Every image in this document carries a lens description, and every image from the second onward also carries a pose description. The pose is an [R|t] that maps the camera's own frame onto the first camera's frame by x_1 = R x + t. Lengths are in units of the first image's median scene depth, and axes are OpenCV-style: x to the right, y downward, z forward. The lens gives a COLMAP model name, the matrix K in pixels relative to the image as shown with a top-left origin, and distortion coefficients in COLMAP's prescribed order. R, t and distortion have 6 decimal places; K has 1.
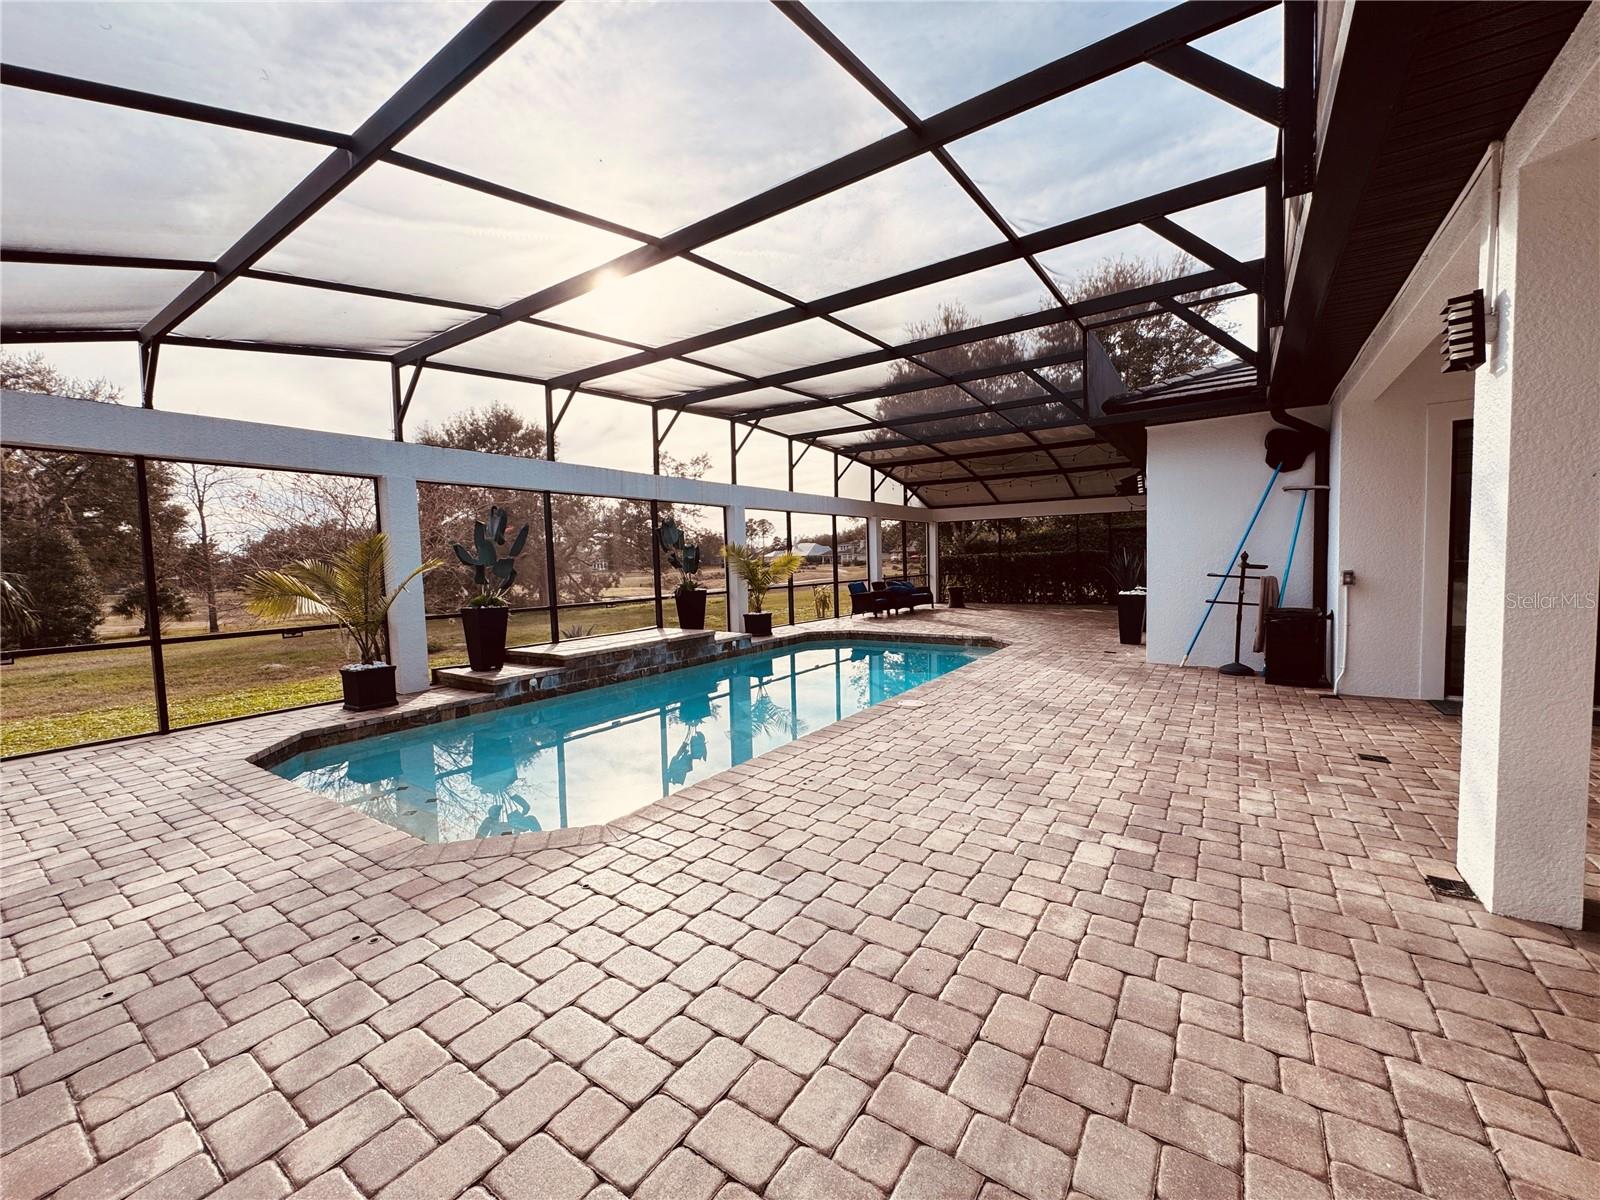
lens RADIAL K [[636.8, 0, 797.6], [0, 636.8, 592.9], [0, 0, 1]] dist [0.001714, -0.000160]
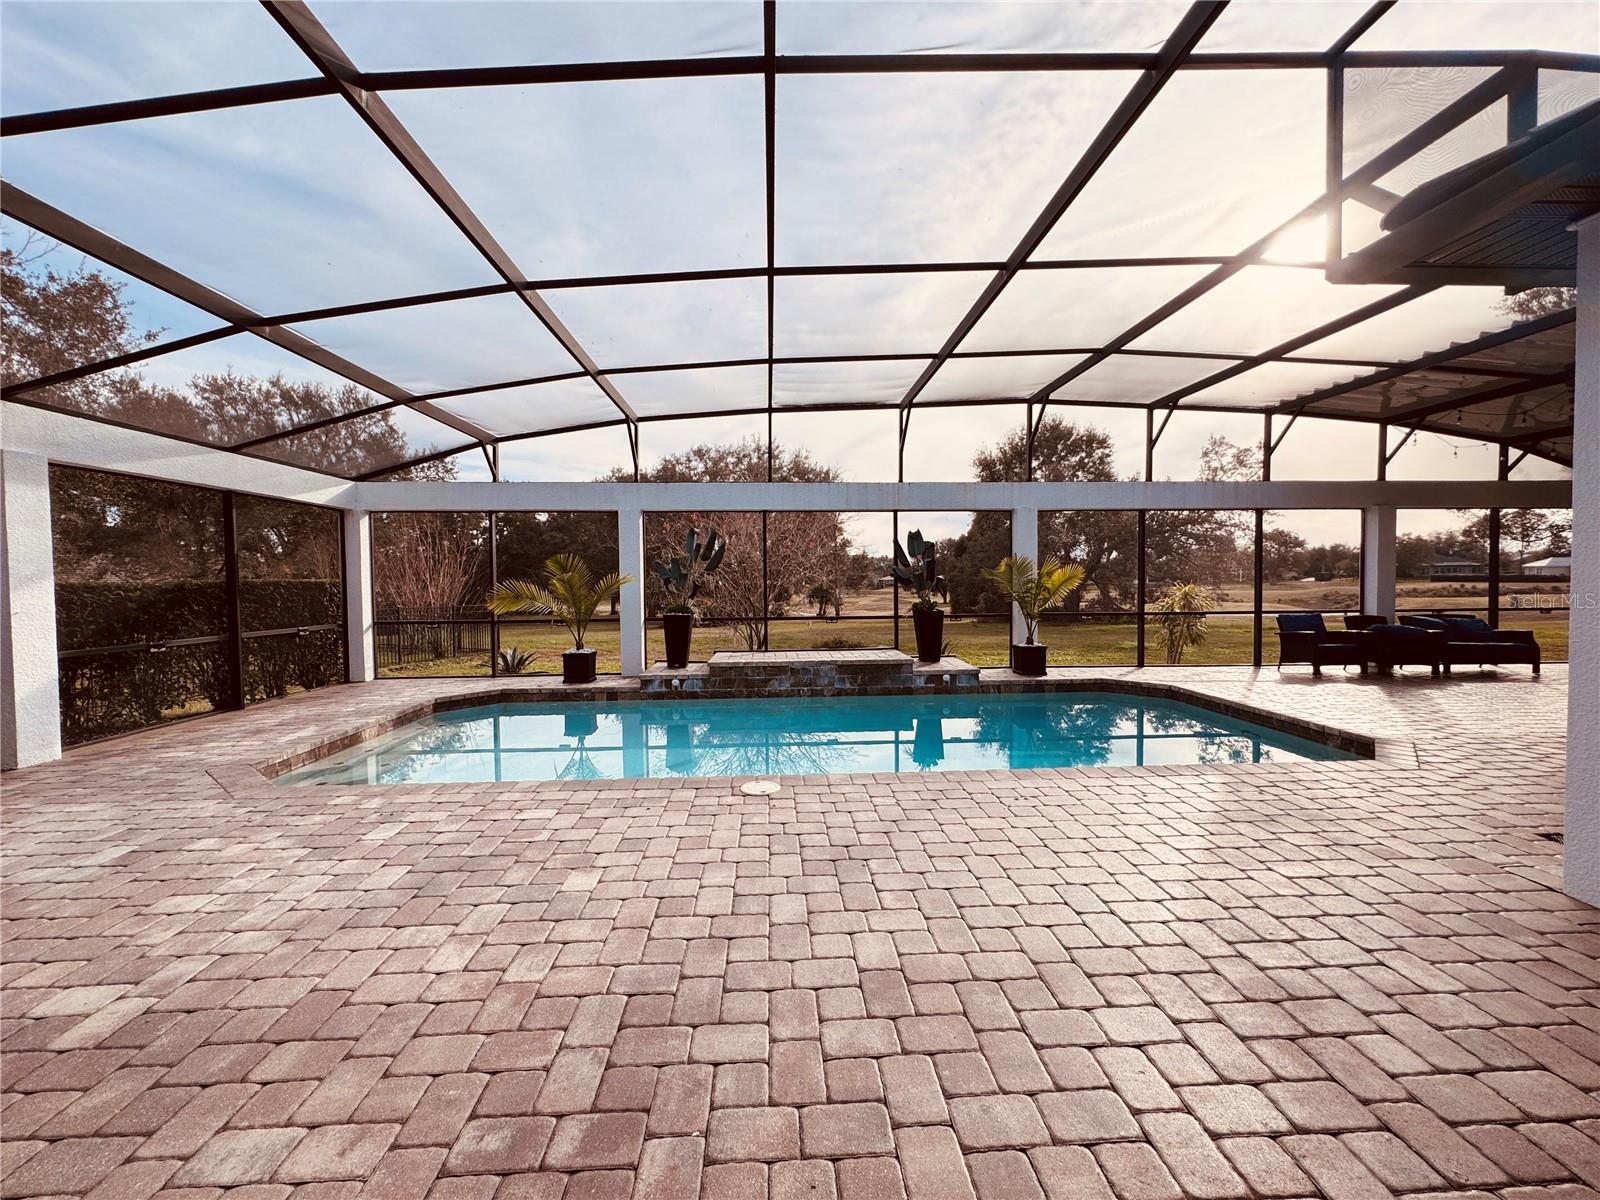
lens RADIAL K [[636.8, 0, 808.1], [0, 636.8, 612.9], [0, 0, 1]] dist [0.001714, -0.000160]
pose [[0.602878, 0.064730, -0.795204, 0.454875], [-0.049206, 0.997823, 0.043918, -0.032856], [0.796315, 0.012652, 0.604750, 0.363154]]
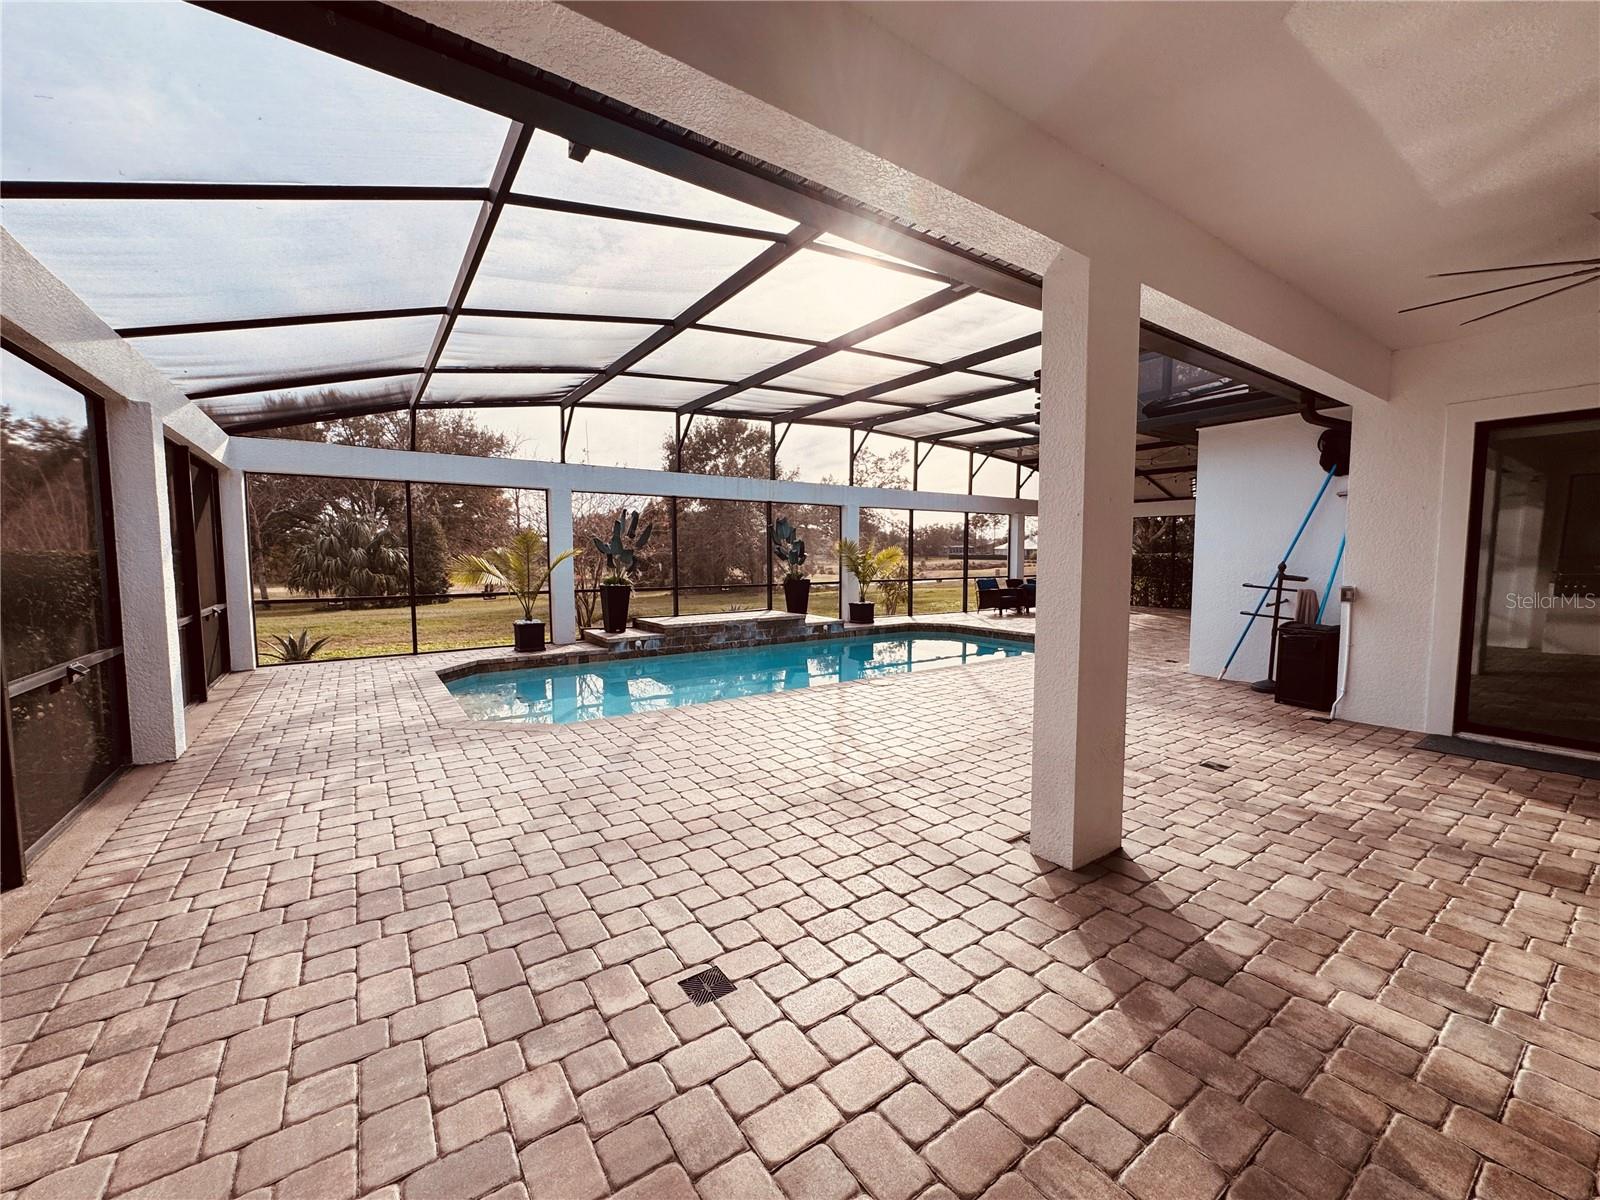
lens RADIAL K [[636.8, 0, 801.7], [0, 636.8, 601.7], [0, 0, 1]] dist [0.001714, -0.000160]
pose [[0.935118, 0.054021, -0.350195, 0.264649], [-0.043563, 0.998340, 0.037679, -0.007976], [0.351649, -0.019979, 0.935919, -0.087899]]
